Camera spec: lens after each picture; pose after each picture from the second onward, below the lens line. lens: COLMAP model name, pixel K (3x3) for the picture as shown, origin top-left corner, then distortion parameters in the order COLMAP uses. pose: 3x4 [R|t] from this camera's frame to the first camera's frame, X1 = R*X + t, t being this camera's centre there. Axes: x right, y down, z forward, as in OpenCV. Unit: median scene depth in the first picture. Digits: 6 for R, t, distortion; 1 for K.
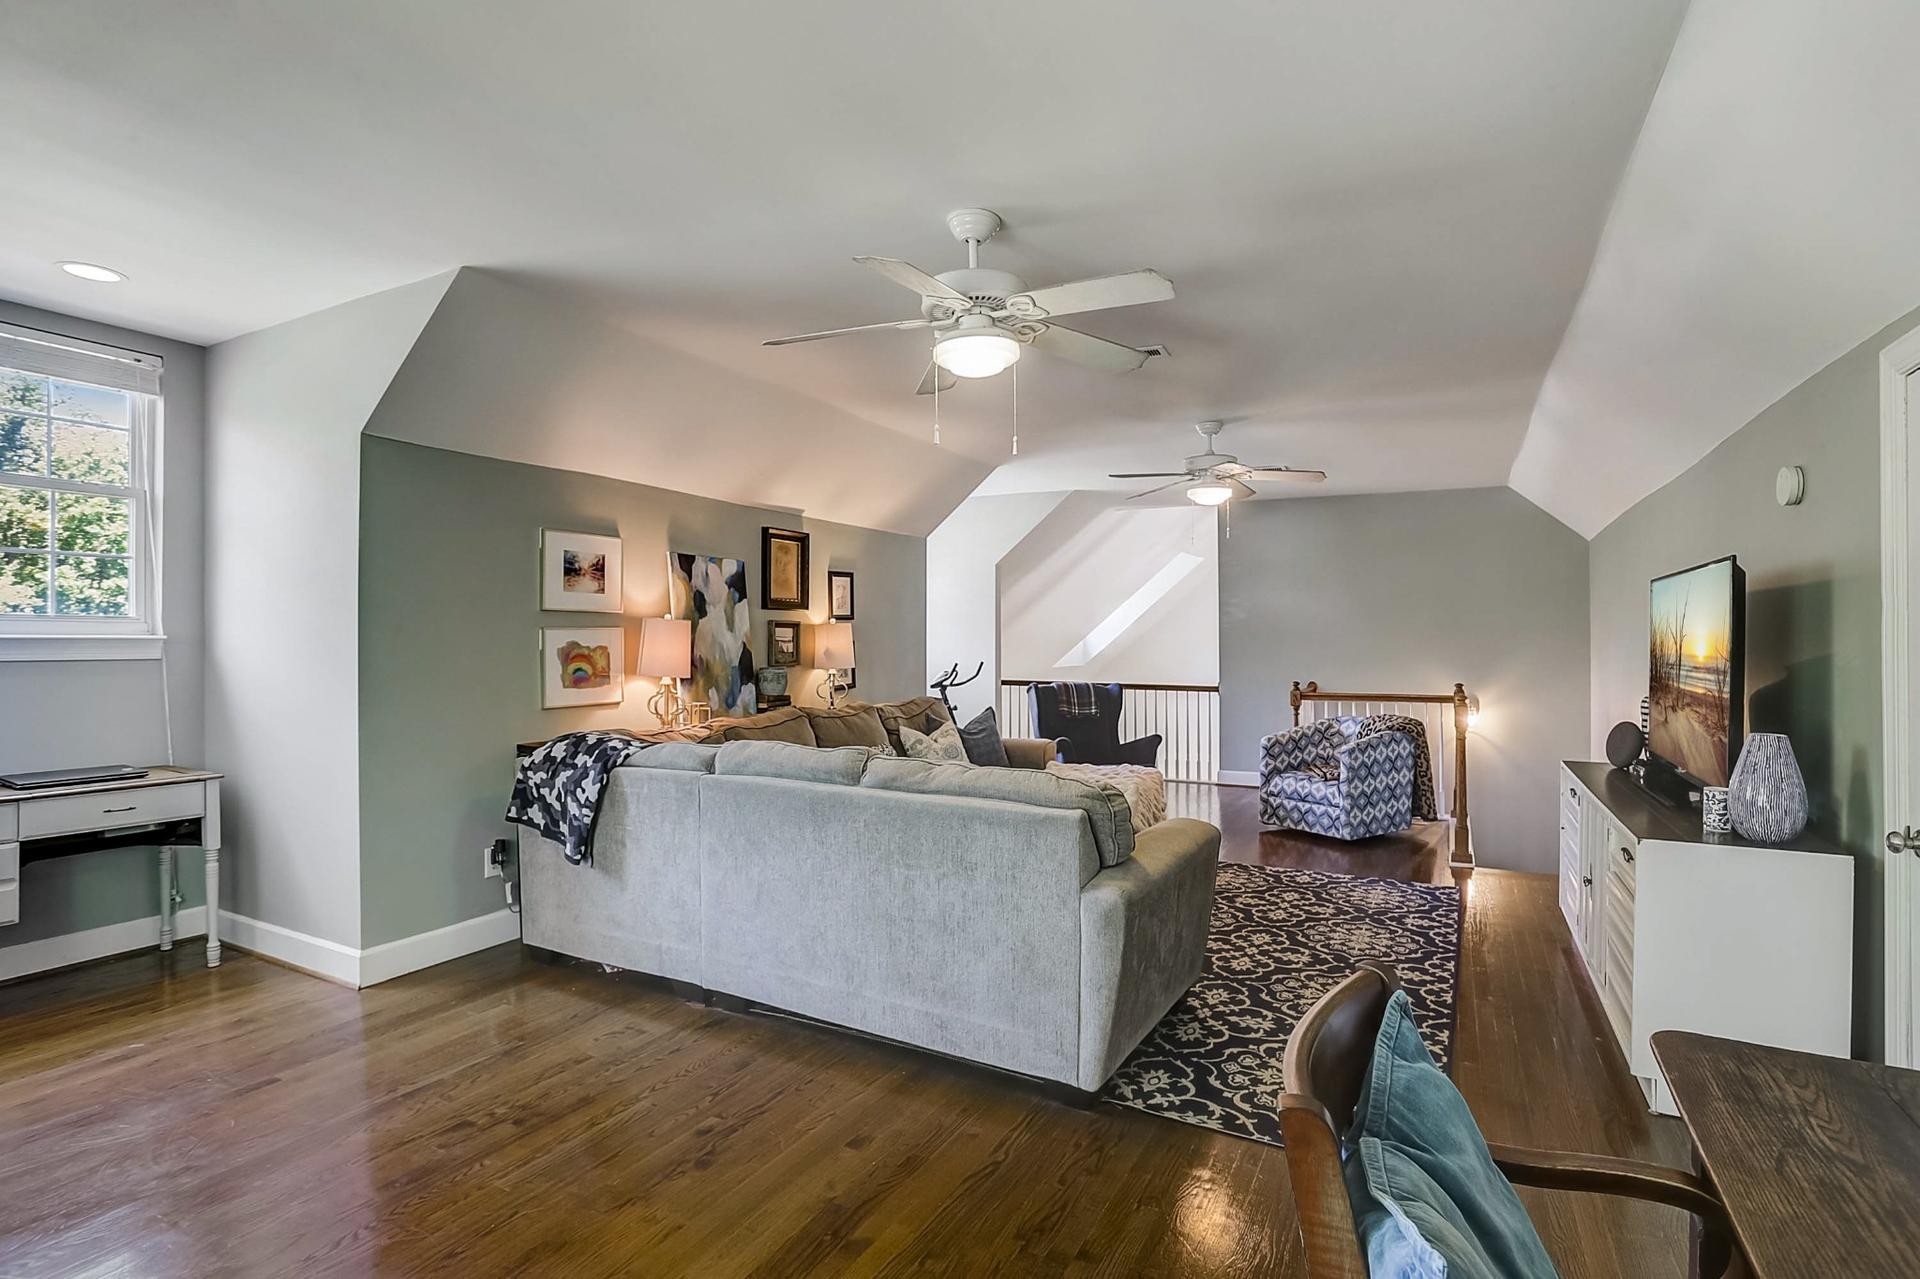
lens RADIAL K [[933.5, 0, 971.5], [0, 933.5, 641.4], [0, 0, 1]] dist [-0.061188, 0.019261]
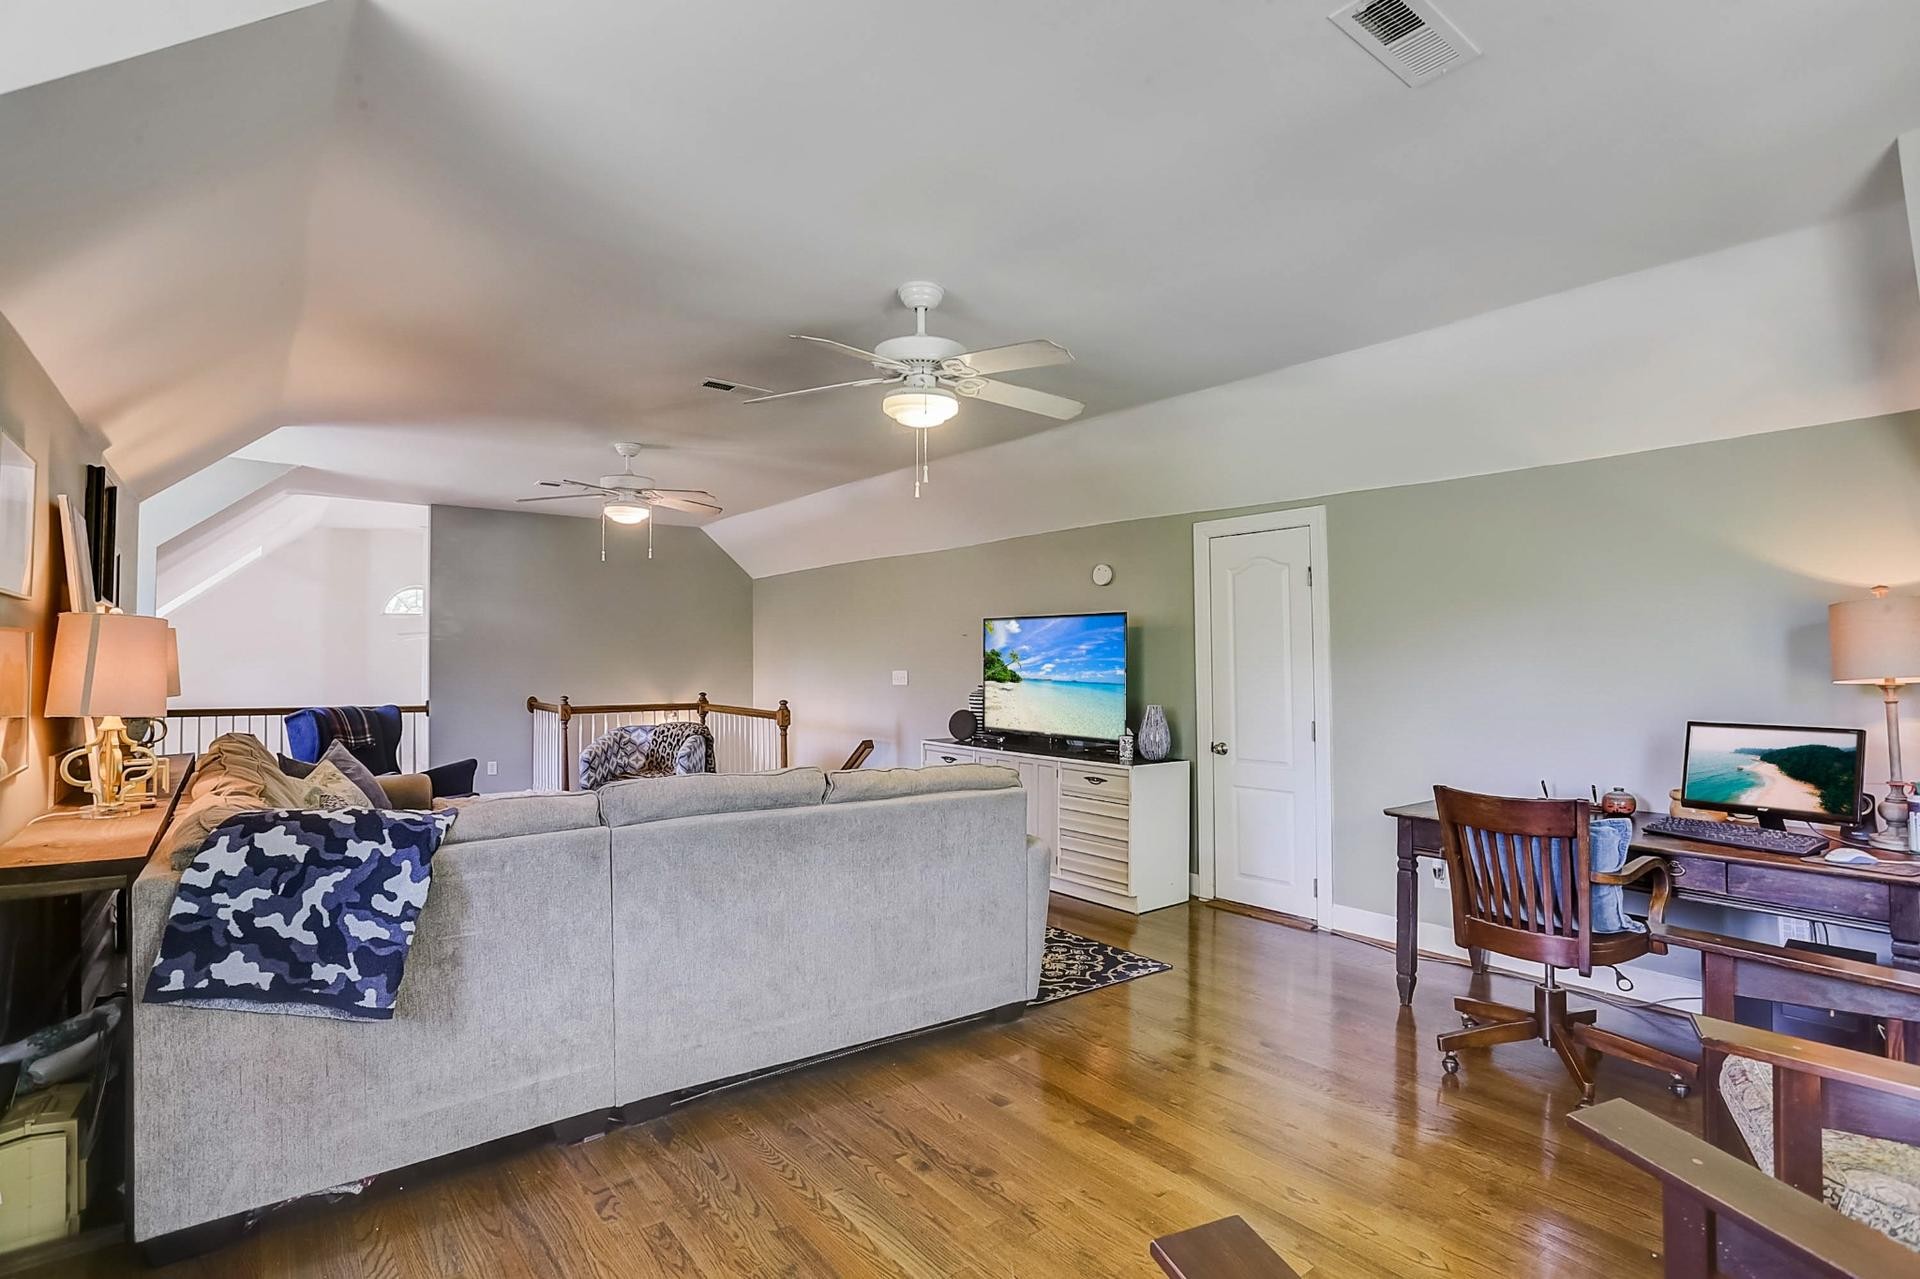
lens RADIAL K [[933.5, 0, 961.6], [0, 933.5, 631.5], [0, 0, 1]] dist [-0.061188, 0.019261]
pose [[0.405703, 0.027026, 0.913605, -0.690667], [-0.002210, 0.999589, -0.028588, 0.000802], [-0.914002, 0.009580, 0.405596, 0.334907]]
